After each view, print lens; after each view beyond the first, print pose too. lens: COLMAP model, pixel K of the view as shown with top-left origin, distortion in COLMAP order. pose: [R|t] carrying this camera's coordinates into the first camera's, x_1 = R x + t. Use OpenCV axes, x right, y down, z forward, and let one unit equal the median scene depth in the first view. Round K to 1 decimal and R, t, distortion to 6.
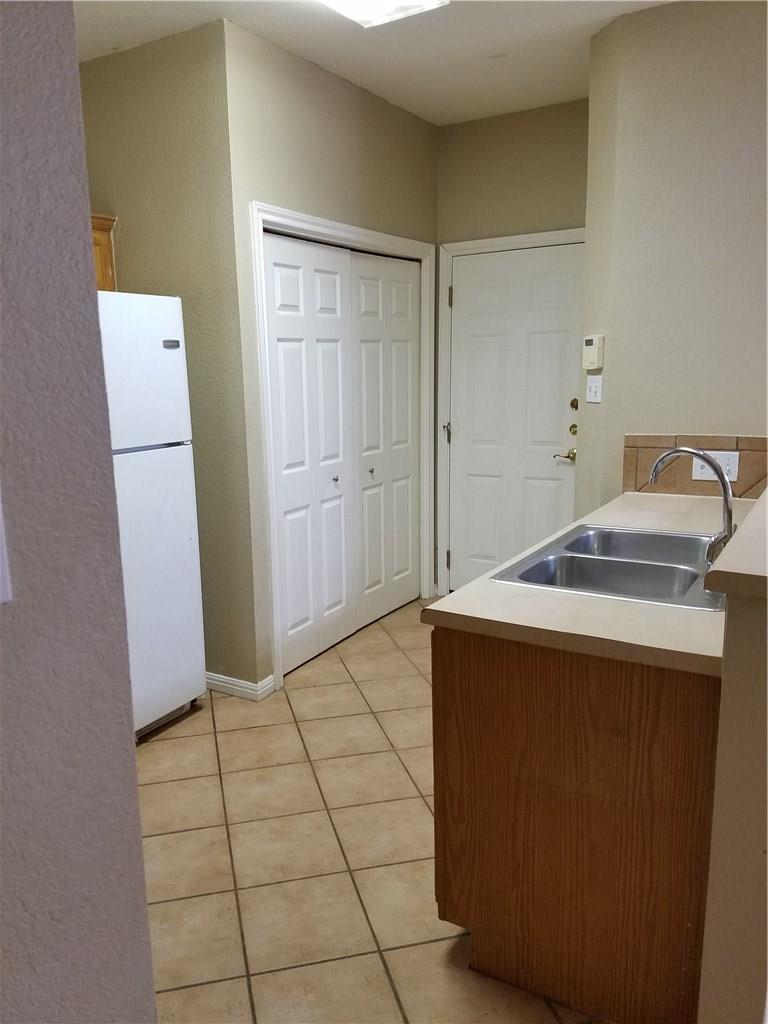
lens RADIAL K [[776.3, 0, 360.9], [0, 776.3, 536.9], [0, 0, 1]] dist [0.086491, -0.023419]
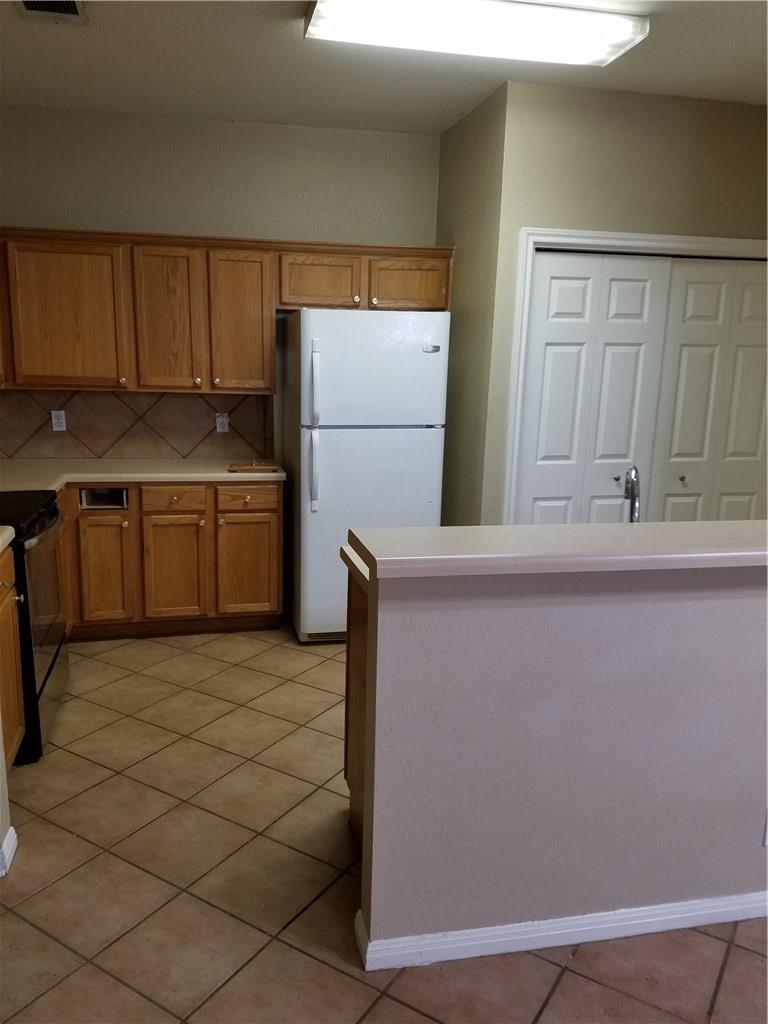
lens RADIAL K [[776.3, 0, 376.9], [0, 776.3, 515.4], [0, 0, 1]] dist [0.086491, -0.023419]
pose [[0.688135, 0.178677, -0.703239, 0.554851], [-0.188664, 0.979930, 0.064365, -0.038348], [0.700625, 0.088384, 0.708034, 0.056885]]
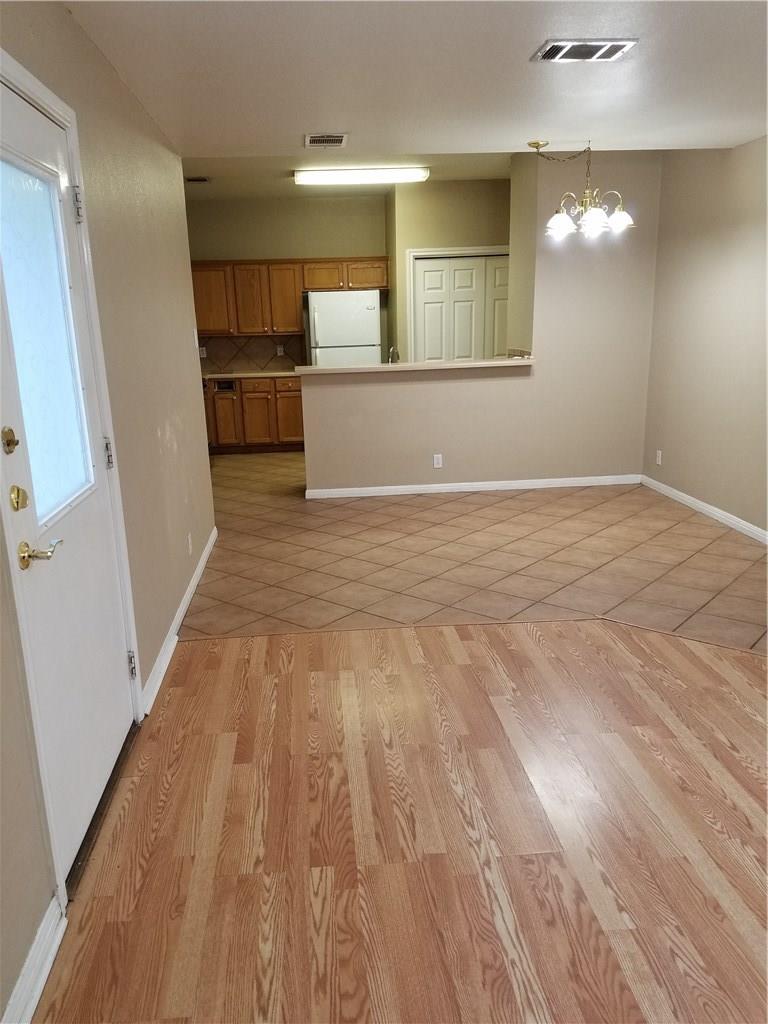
lens RADIAL K [[776.3, 0, 380.9], [0, 776.3, 514.9], [0, 0, 1]] dist [0.086491, -0.023419]
pose [[0.590043, 0.207007, -0.780382, 1.772546], [-0.155613, 0.977607, 0.141666, 0.058062], [0.792233, 0.037849, 0.609044, -0.510782]]
